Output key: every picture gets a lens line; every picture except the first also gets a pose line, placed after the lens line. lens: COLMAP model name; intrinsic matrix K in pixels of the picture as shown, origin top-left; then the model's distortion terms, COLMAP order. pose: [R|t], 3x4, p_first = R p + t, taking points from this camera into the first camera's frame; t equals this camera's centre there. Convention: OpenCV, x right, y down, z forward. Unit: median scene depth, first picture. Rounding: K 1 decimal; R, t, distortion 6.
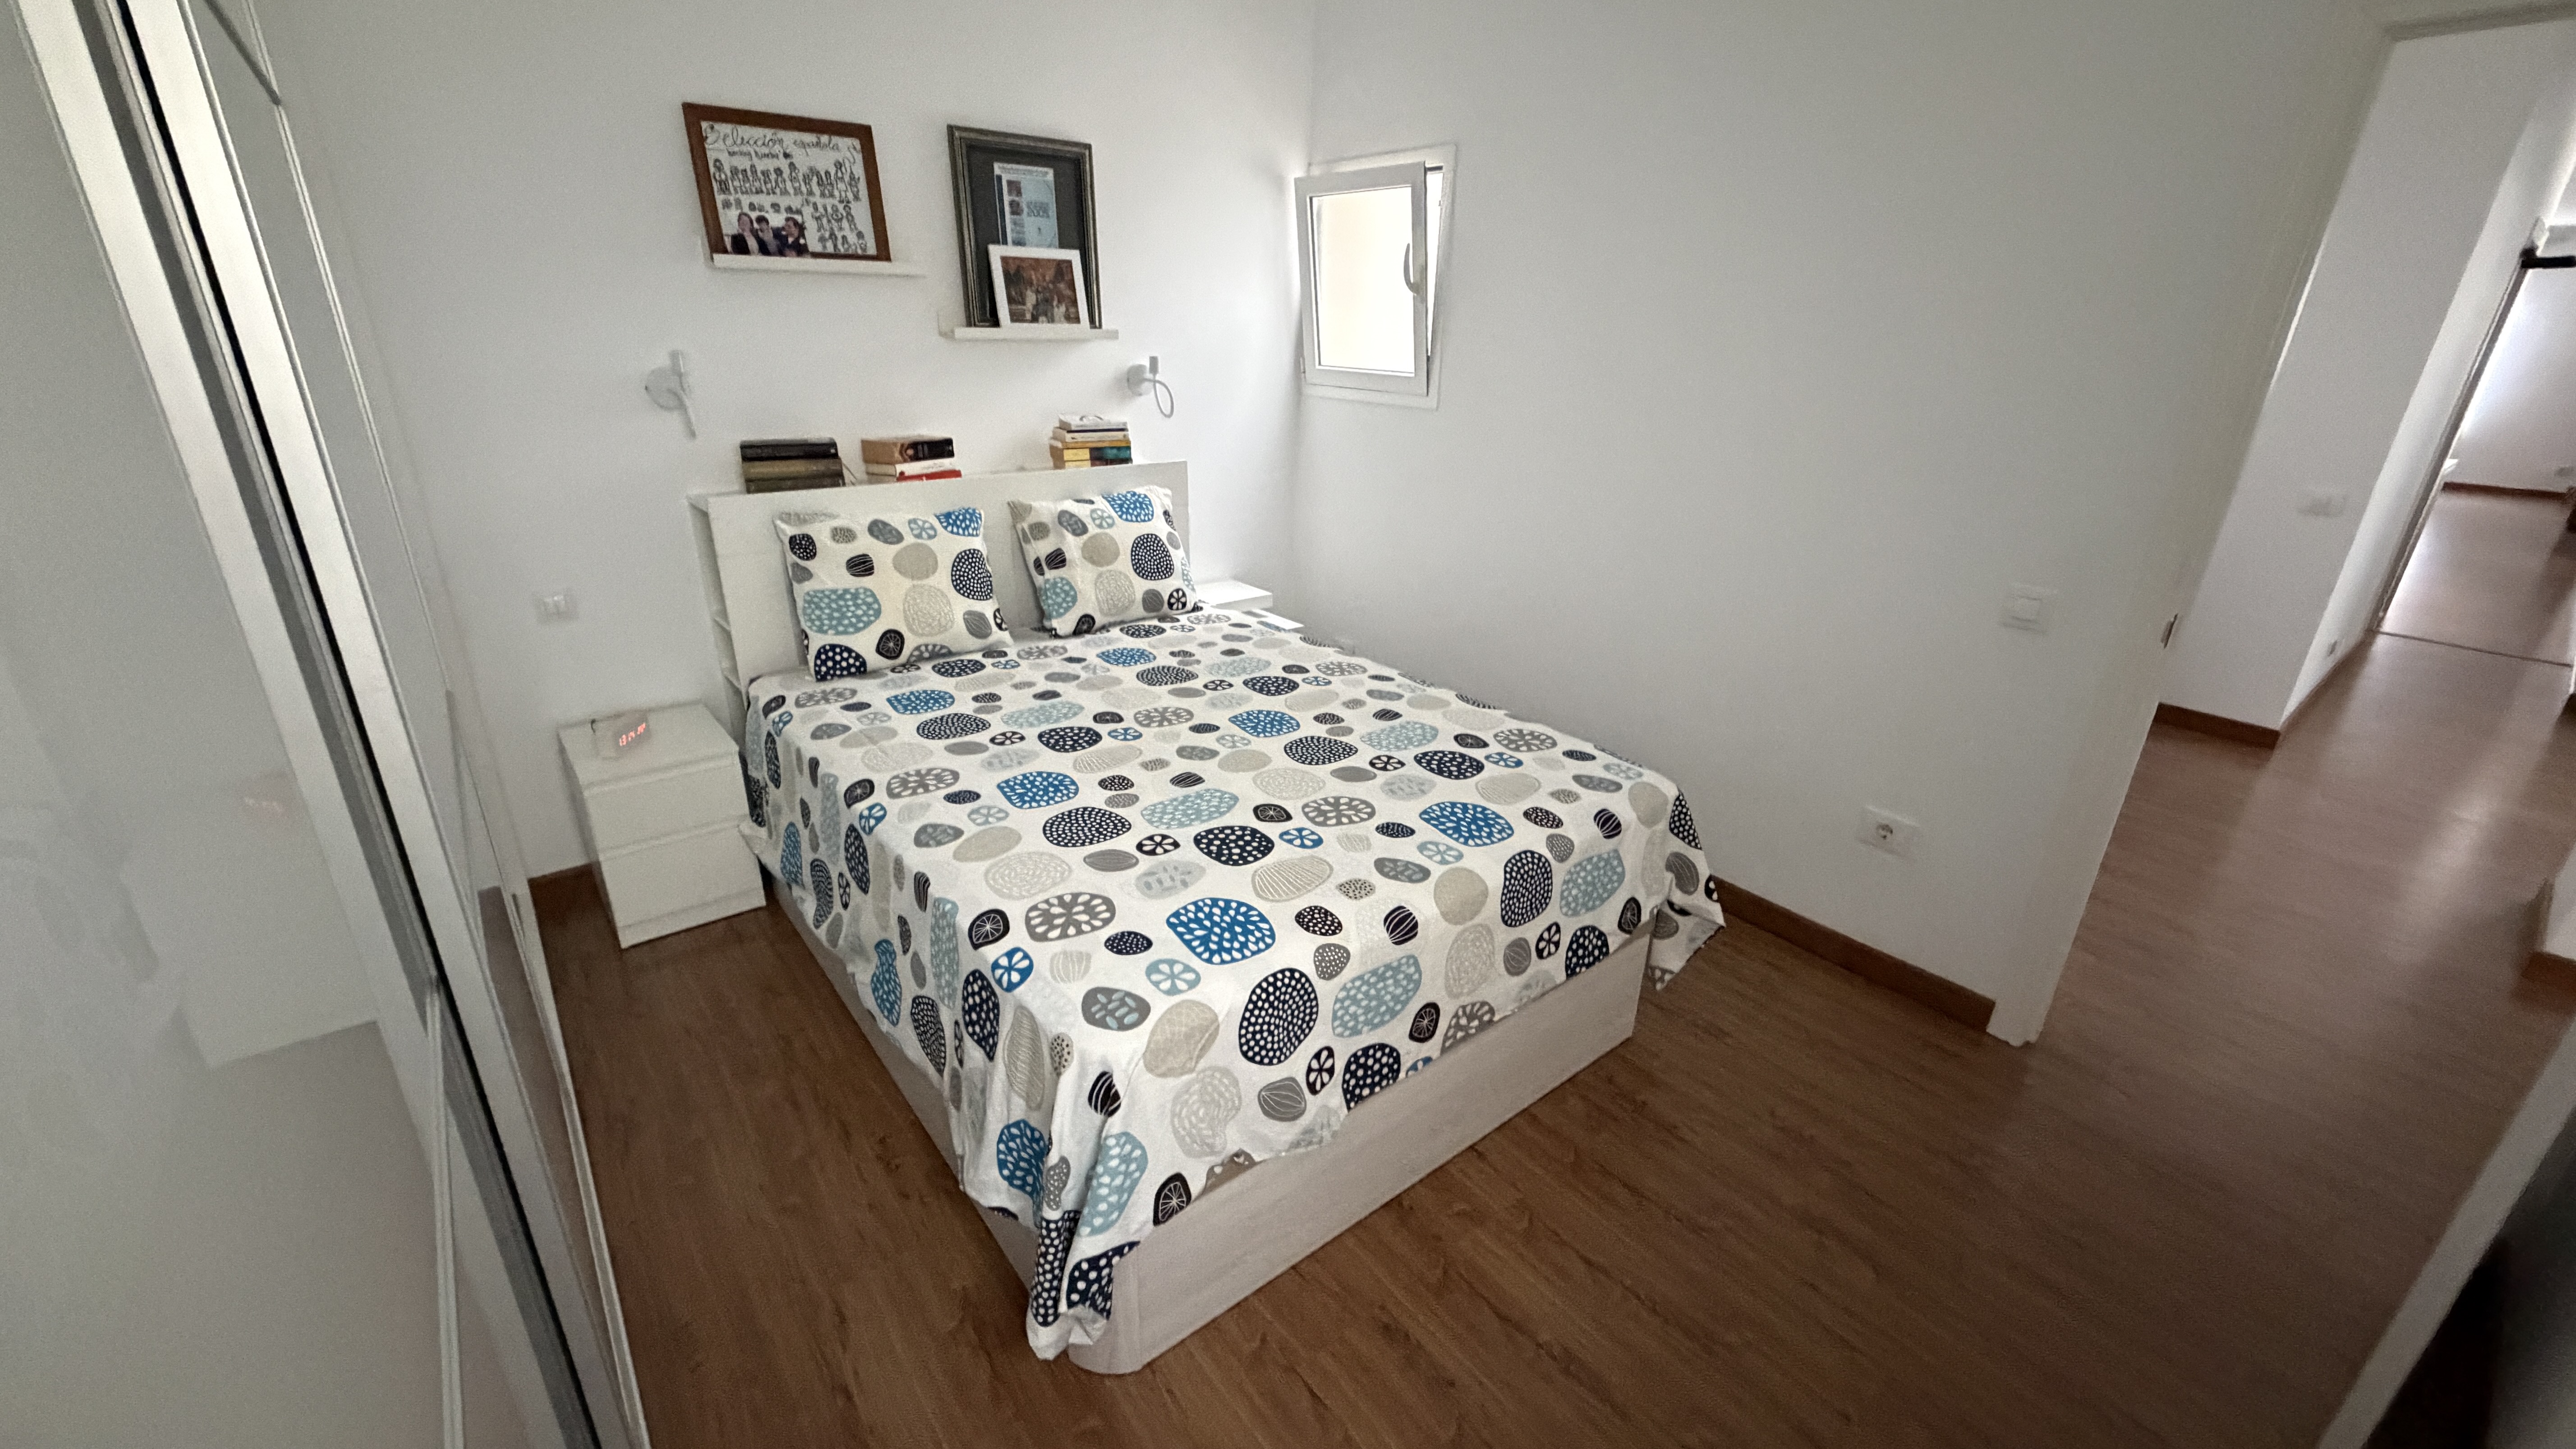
lens RADIAL K [[1026.6, 0, 1281.5], [0, 1026.6, 727.0], [0, 0, 1]] dist [-0.000482, 0.000149]
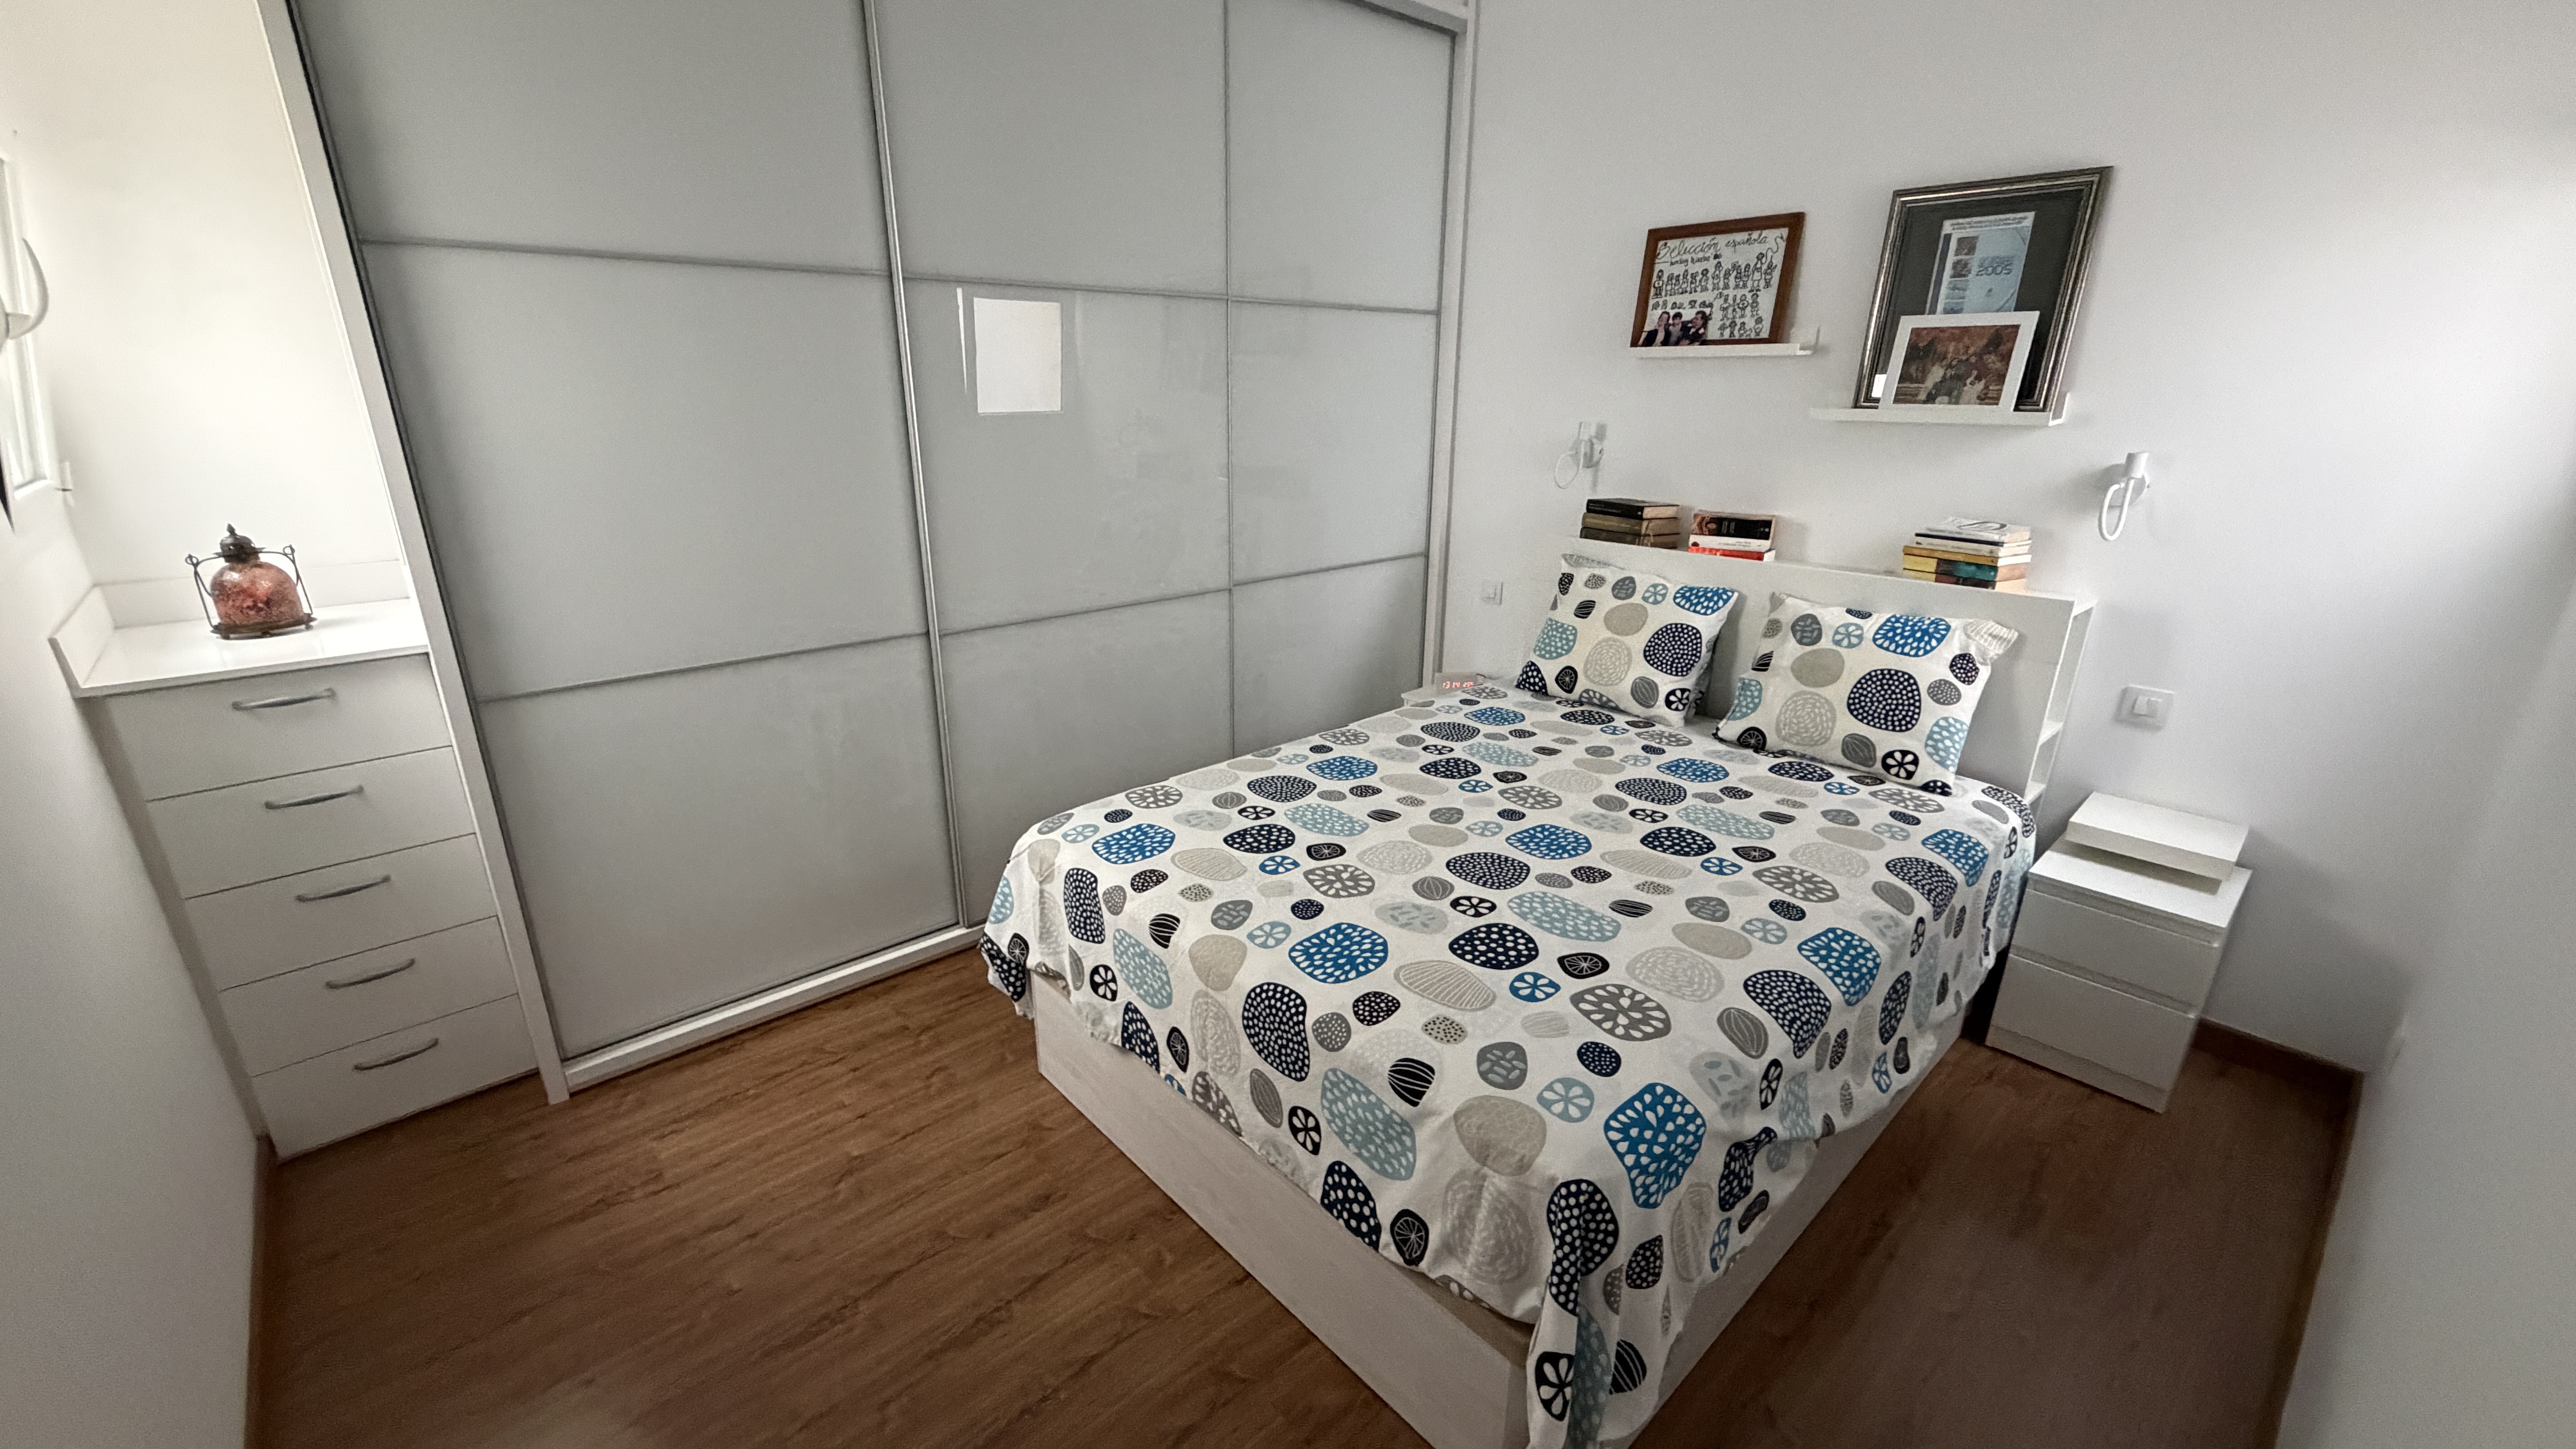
lens RADIAL K [[1026.6, 0, 1282.7], [0, 1026.6, 730.8], [0, 0, 1]] dist [-0.000482, 0.000149]
pose [[0.054006, 0.302710, -0.951551, 0.688744], [-0.373135, 0.890026, 0.261960, -0.206558], [0.926204, 0.340910, 0.161019, 0.540202]]
